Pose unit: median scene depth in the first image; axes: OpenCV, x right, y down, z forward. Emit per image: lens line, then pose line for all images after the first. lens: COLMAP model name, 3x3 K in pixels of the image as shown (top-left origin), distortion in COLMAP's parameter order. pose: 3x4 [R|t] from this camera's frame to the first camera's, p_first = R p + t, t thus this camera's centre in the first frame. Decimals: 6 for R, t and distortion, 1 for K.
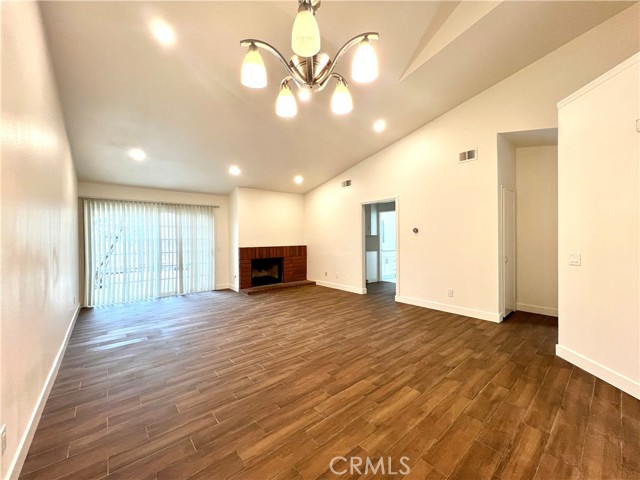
lens RADIAL K [[256.7, 0, 320.0], [0, 256.7, 240.0], [0, 0, 1]] dist [0.000320, 0.000014]
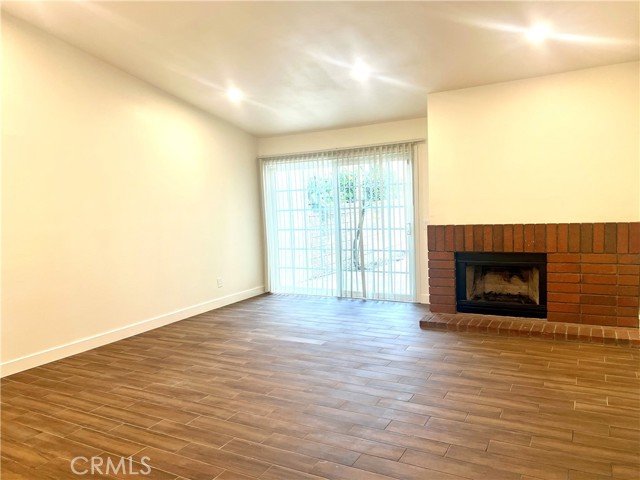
lens RADIAL K [[489.2, 0, 320.0], [0, 489.2, 240.0], [0, 0, 1]] dist [0.033991, -0.006767]
pose [[0.333119, 0.074095, -0.939969, 0.471078], [0.037548, 0.995074, 0.091745, -0.033782], [0.942137, -0.065856, 0.328696, 0.510971]]
